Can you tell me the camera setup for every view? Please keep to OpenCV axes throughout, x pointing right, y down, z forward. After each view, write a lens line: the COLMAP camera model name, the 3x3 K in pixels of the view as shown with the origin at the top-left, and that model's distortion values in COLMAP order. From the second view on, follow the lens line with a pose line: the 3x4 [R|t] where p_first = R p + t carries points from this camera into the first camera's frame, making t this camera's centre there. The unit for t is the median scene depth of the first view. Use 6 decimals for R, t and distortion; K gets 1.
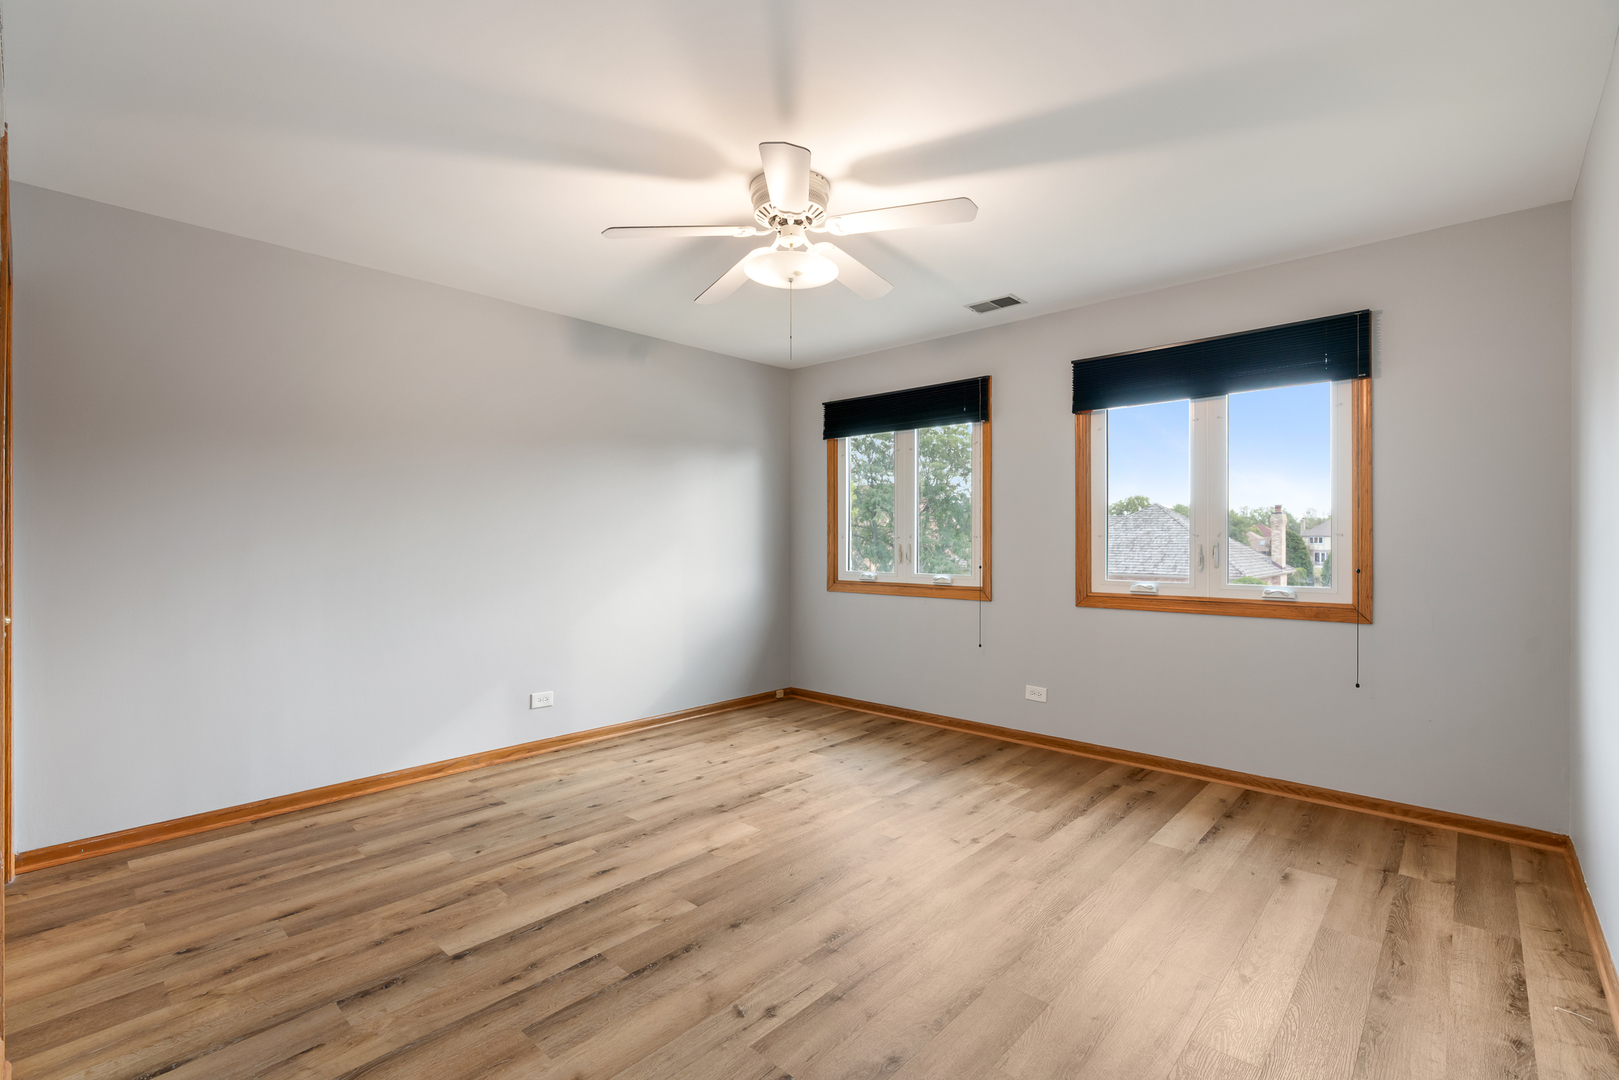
lens RADIAL K [[726.1, 0, 808.4], [0, 726.1, 540.1], [0, 0, 1]] dist [-0.000812, 0.000798]
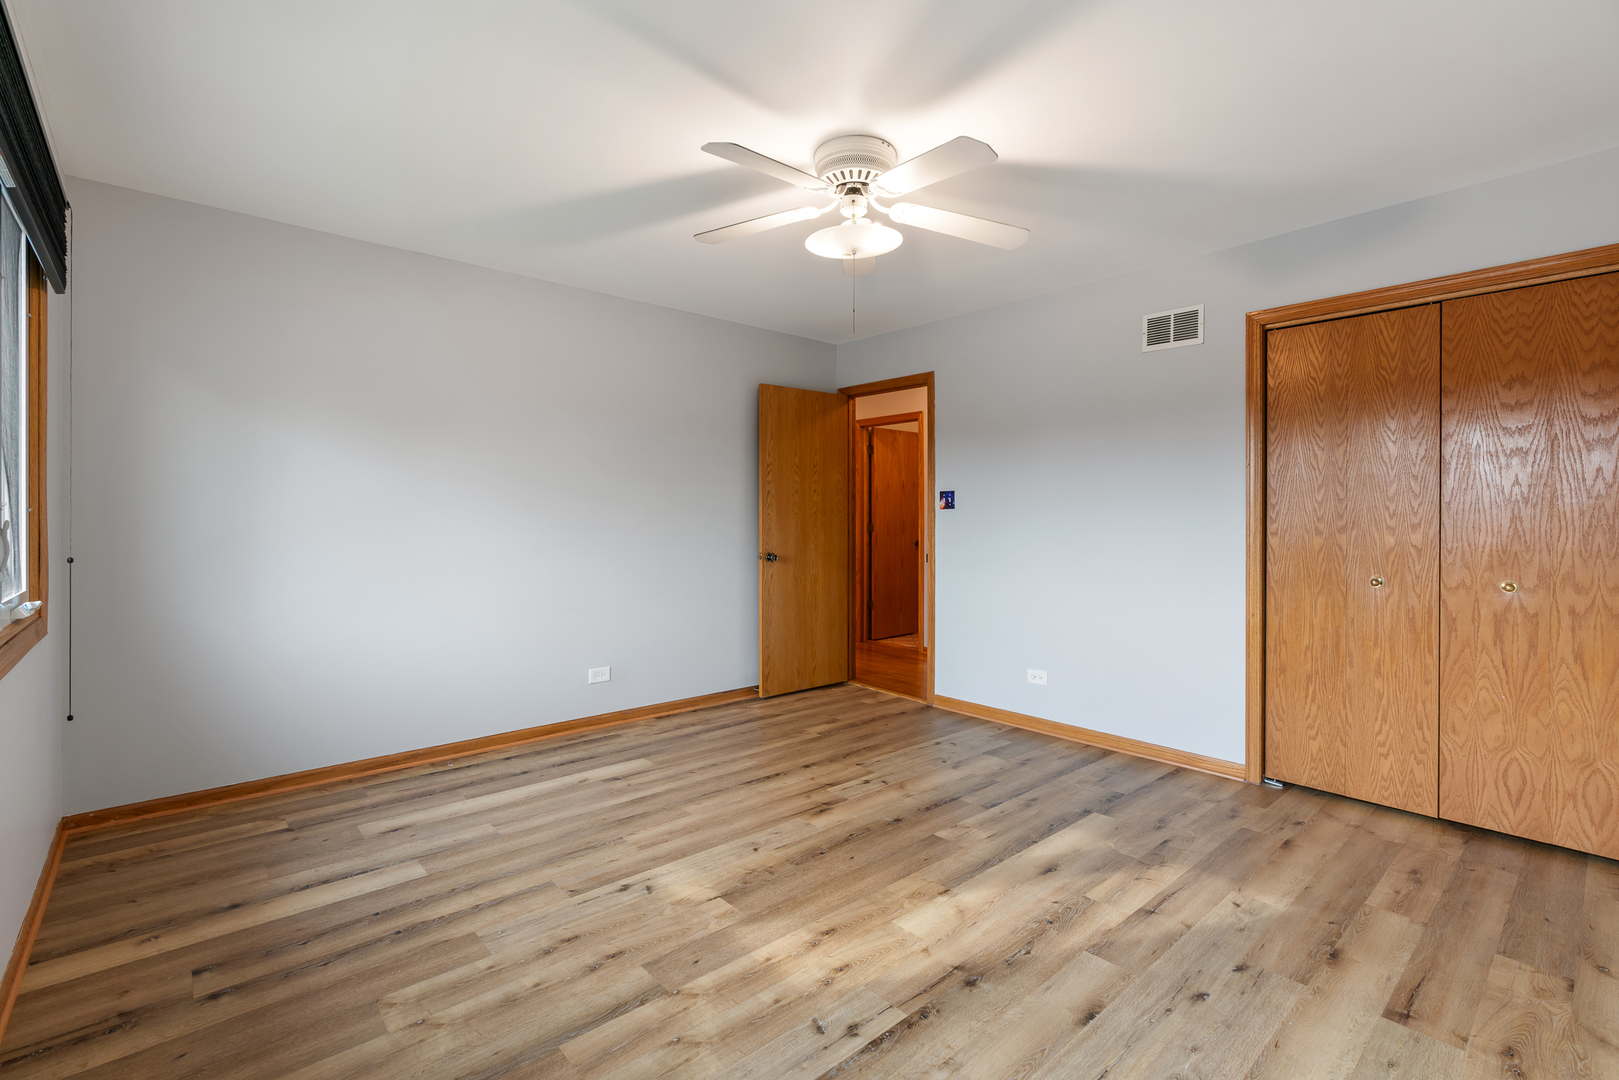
lens RADIAL K [[726.1, 0, 806.7], [0, 726.1, 529.9], [0, 0, 1]] dist [-0.000812, 0.000798]
pose [[-0.994605, -0.004527, 0.103640, -0.056408], [-0.002927, 0.999874, 0.015584, -0.001241], [-0.103698, 0.015196, -0.994493, 1.783795]]
